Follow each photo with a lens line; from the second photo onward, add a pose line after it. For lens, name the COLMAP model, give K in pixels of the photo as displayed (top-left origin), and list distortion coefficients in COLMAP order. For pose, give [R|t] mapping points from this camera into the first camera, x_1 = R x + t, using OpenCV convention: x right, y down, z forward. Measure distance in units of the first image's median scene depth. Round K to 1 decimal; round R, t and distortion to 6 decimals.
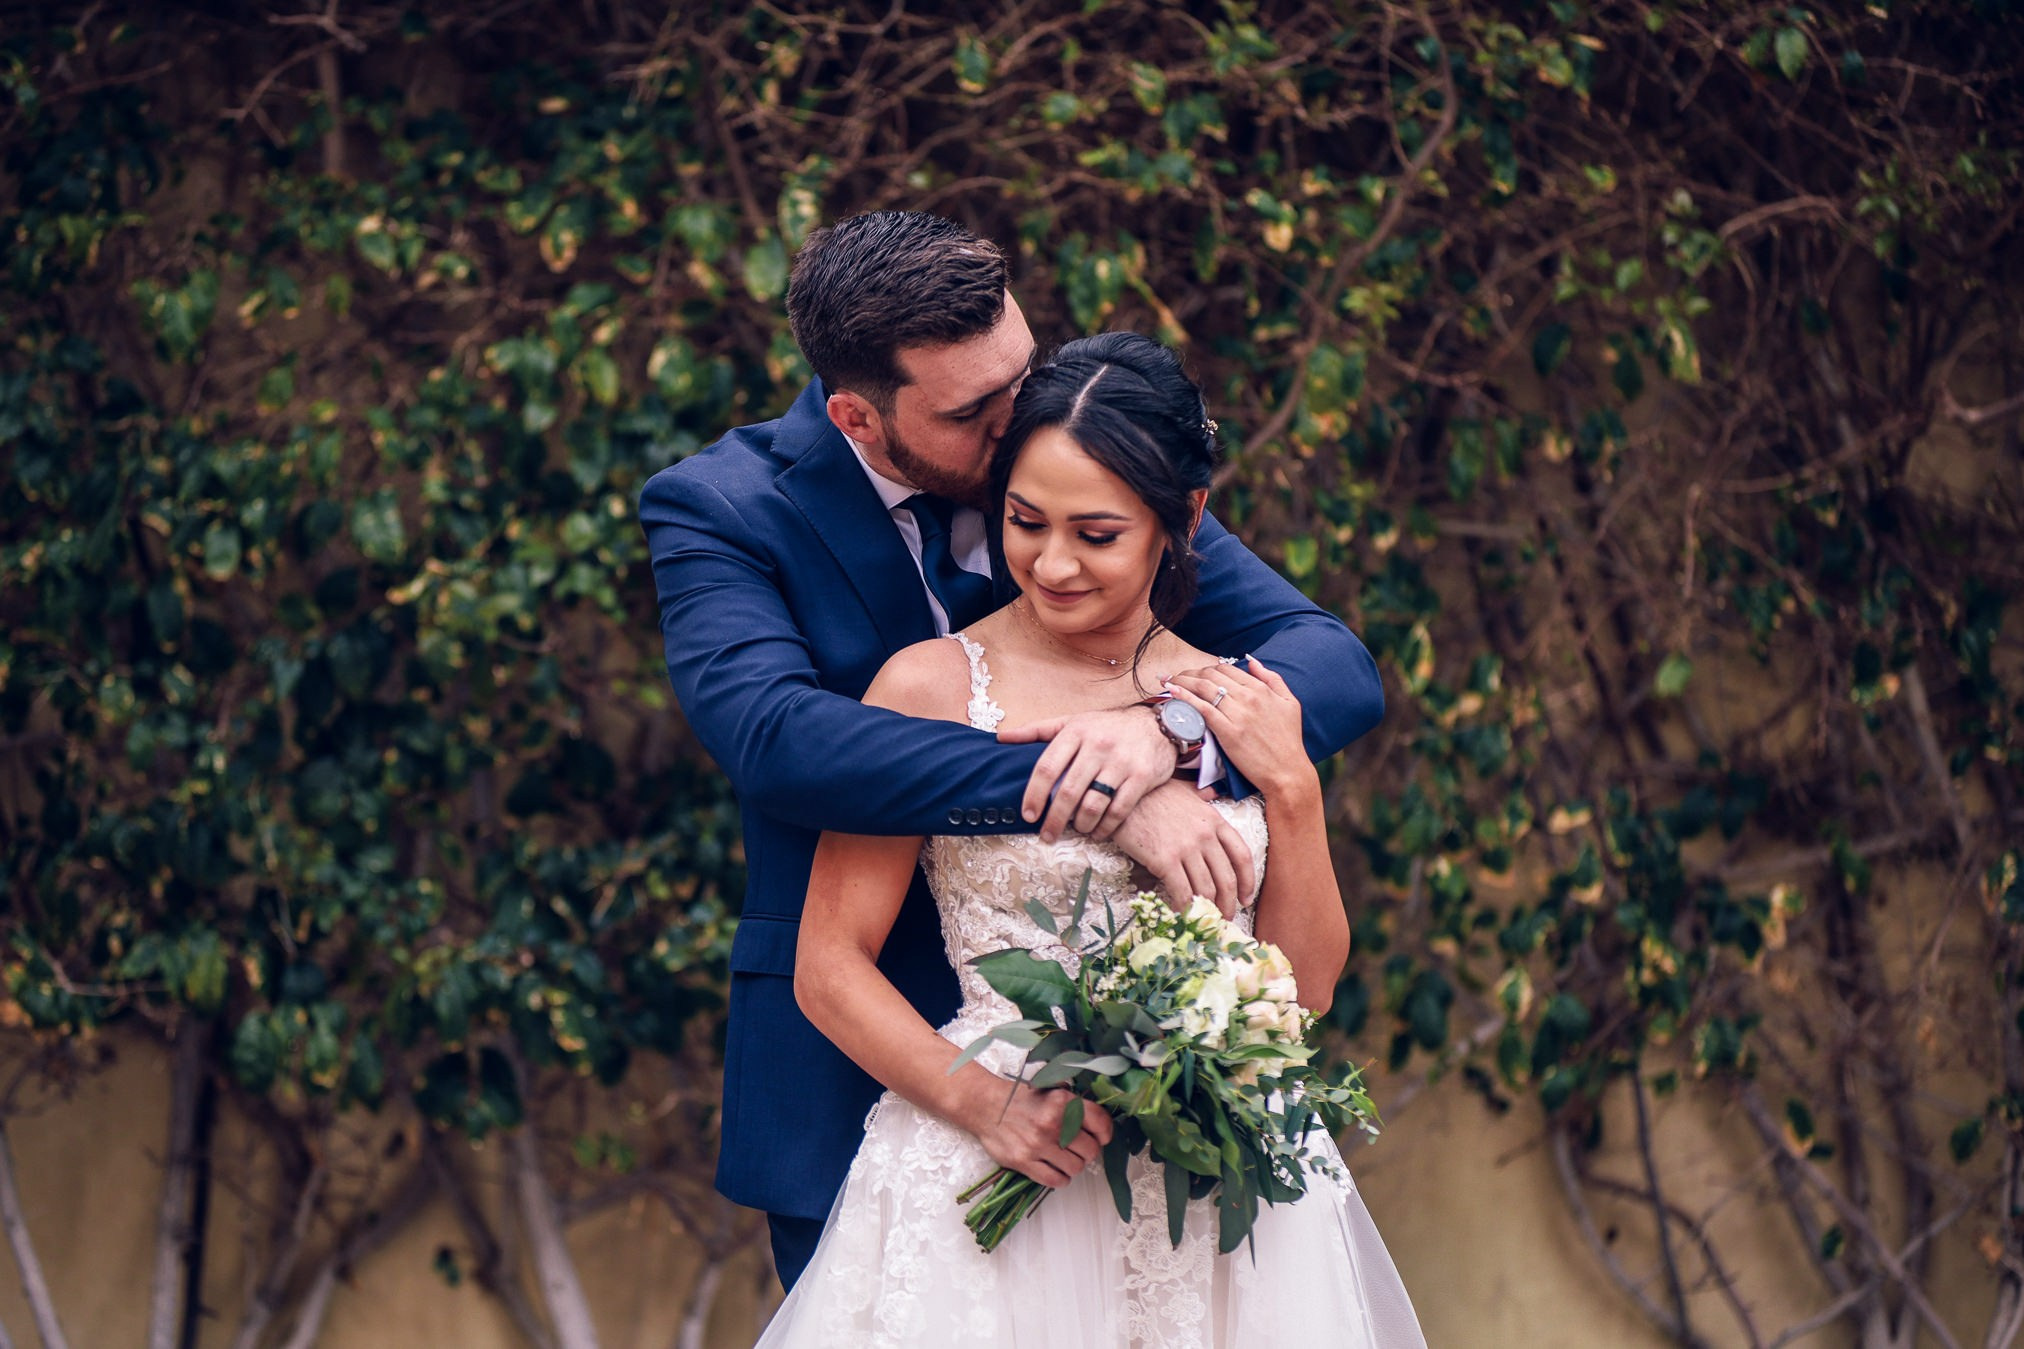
lens RADIAL K [[4972.1, 0, 1011.6], [0, 4972.1, 682.3], [0, 0, 1]] dist [0.044015, 0.000000]
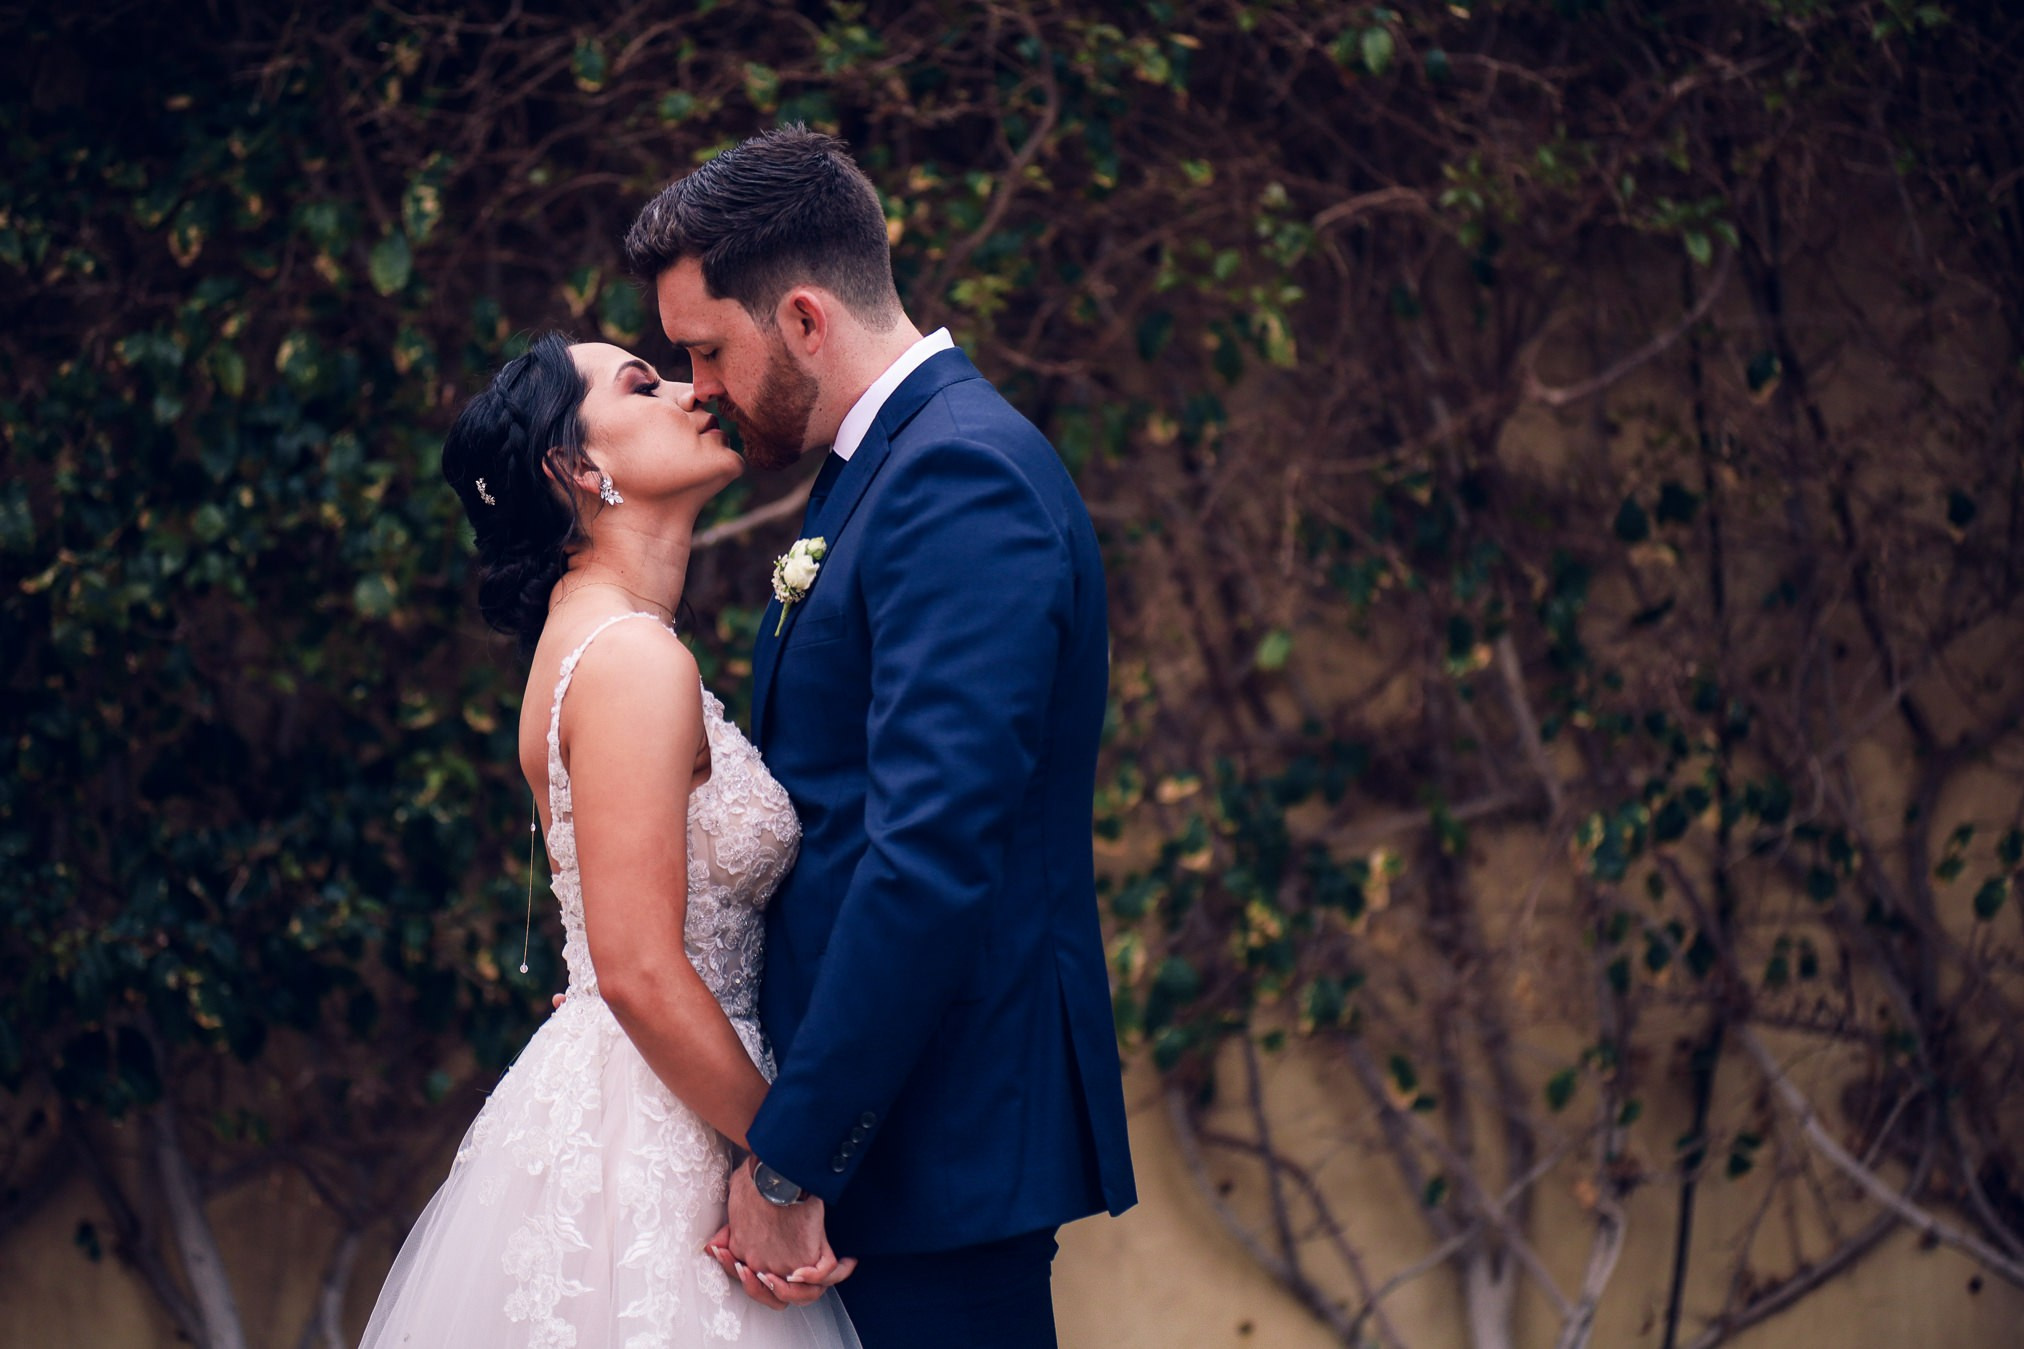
lens RADIAL K [[4972.1, 0, 1023.6], [0, 4972.1, 666.2], [0, 0, 1]] dist [0.044015, 0.000000]
pose [[0.997311, -0.011650, 0.072358, 0.005447], [0.011180, 0.999914, 0.006900, -0.005531], [-0.072432, -0.006072, 0.997355, -0.031403]]
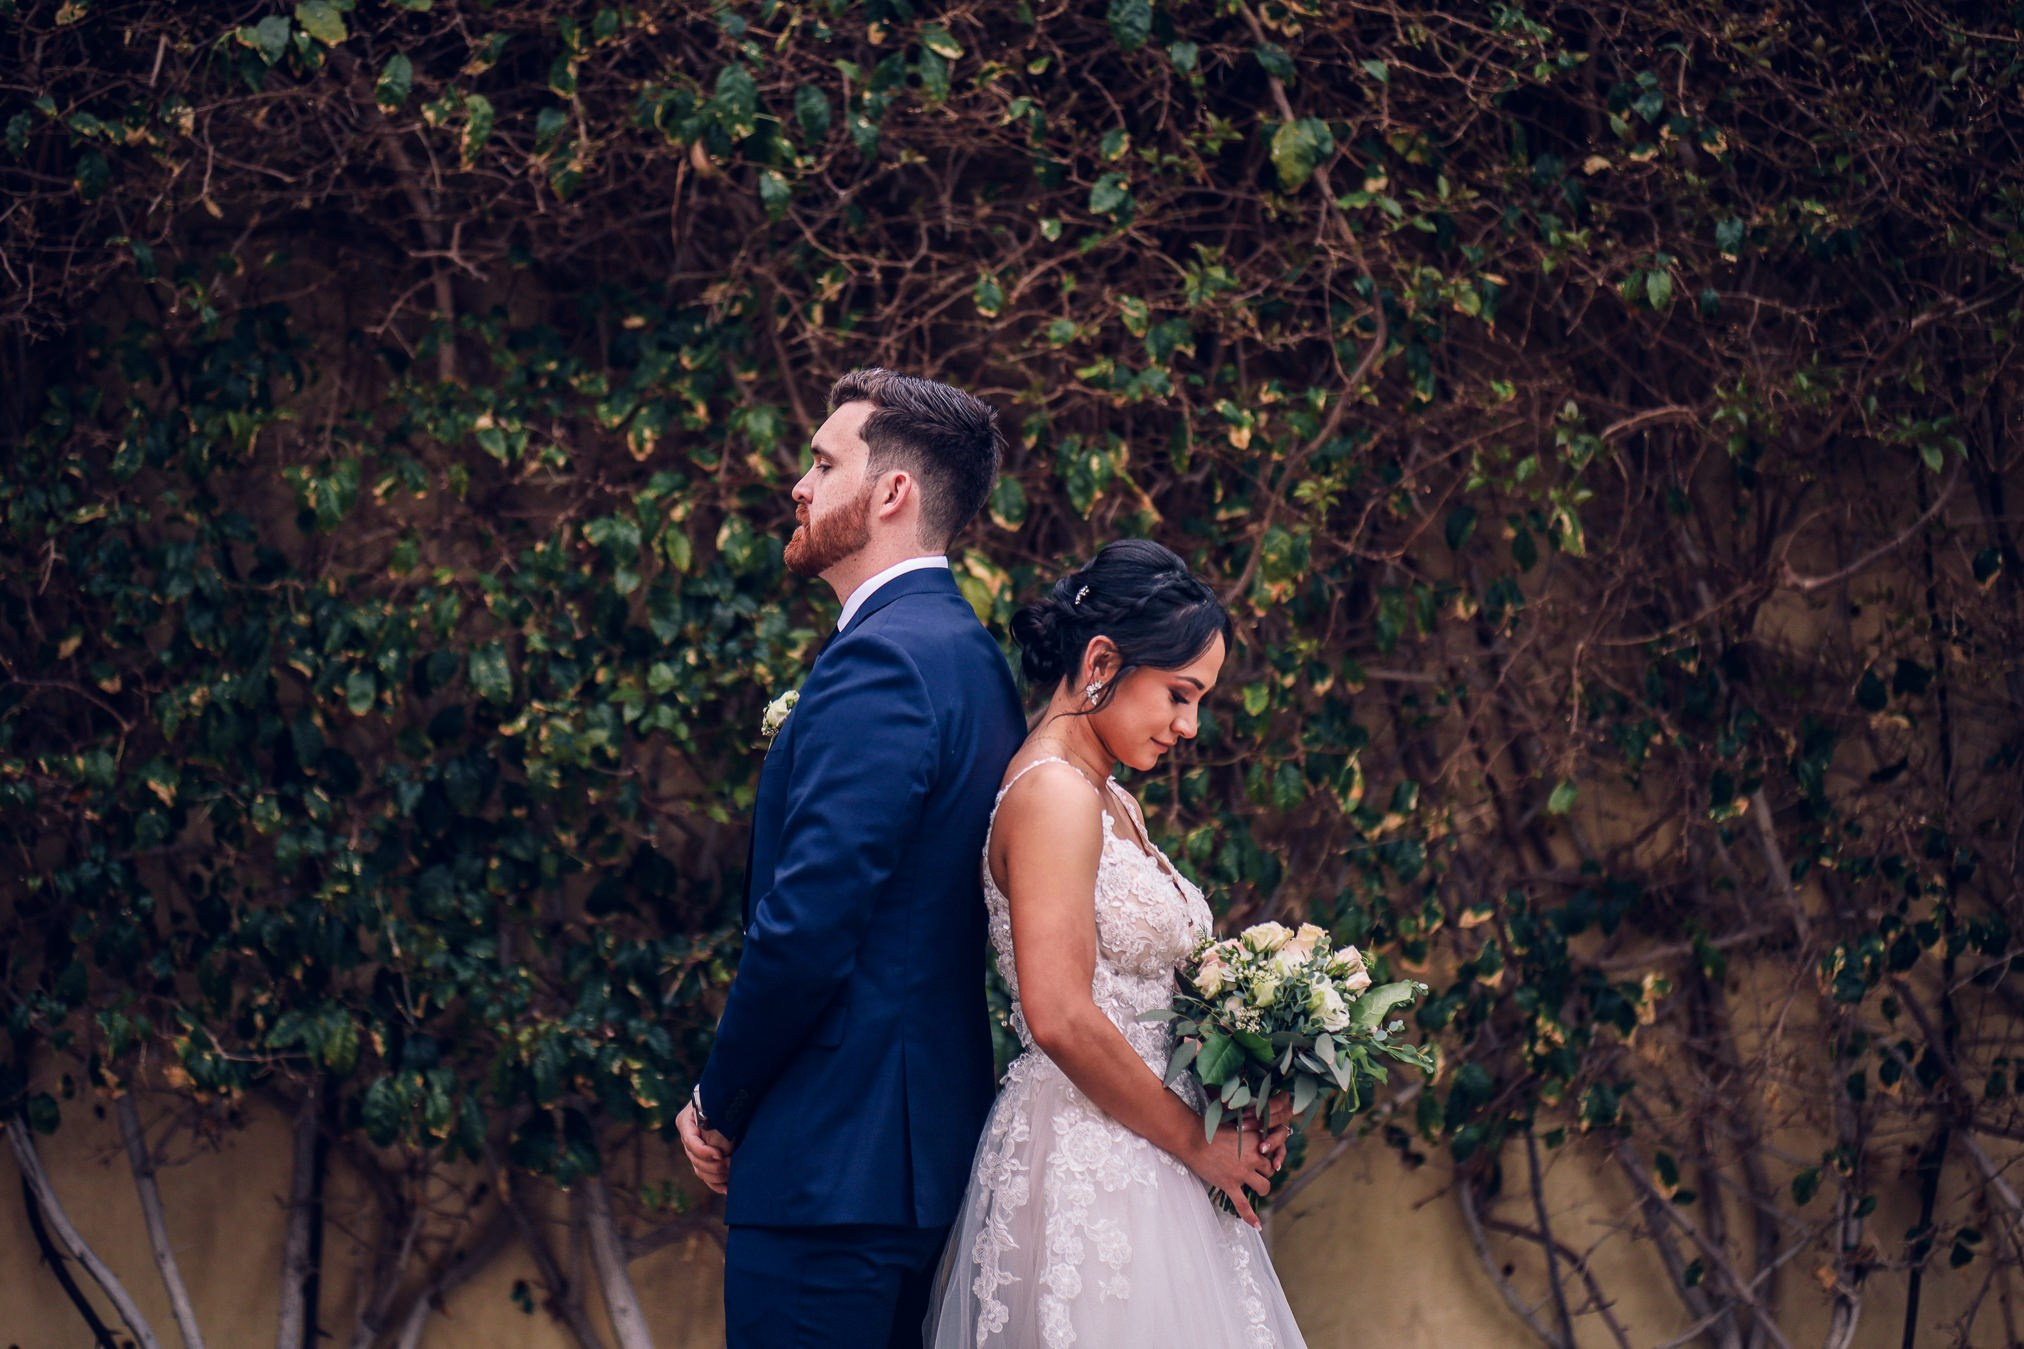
lens RADIAL K [[4972.1, 0, 1005.4], [0, 4972.1, 693.5], [0, 0, 1]] dist [0.044015, 0.000000]
pose [[0.999679, 0.002704, 0.025200, -0.032492], [-0.002198, 0.999796, -0.020080, -0.002199], [-0.025249, 0.020019, 0.999481, -0.203217]]
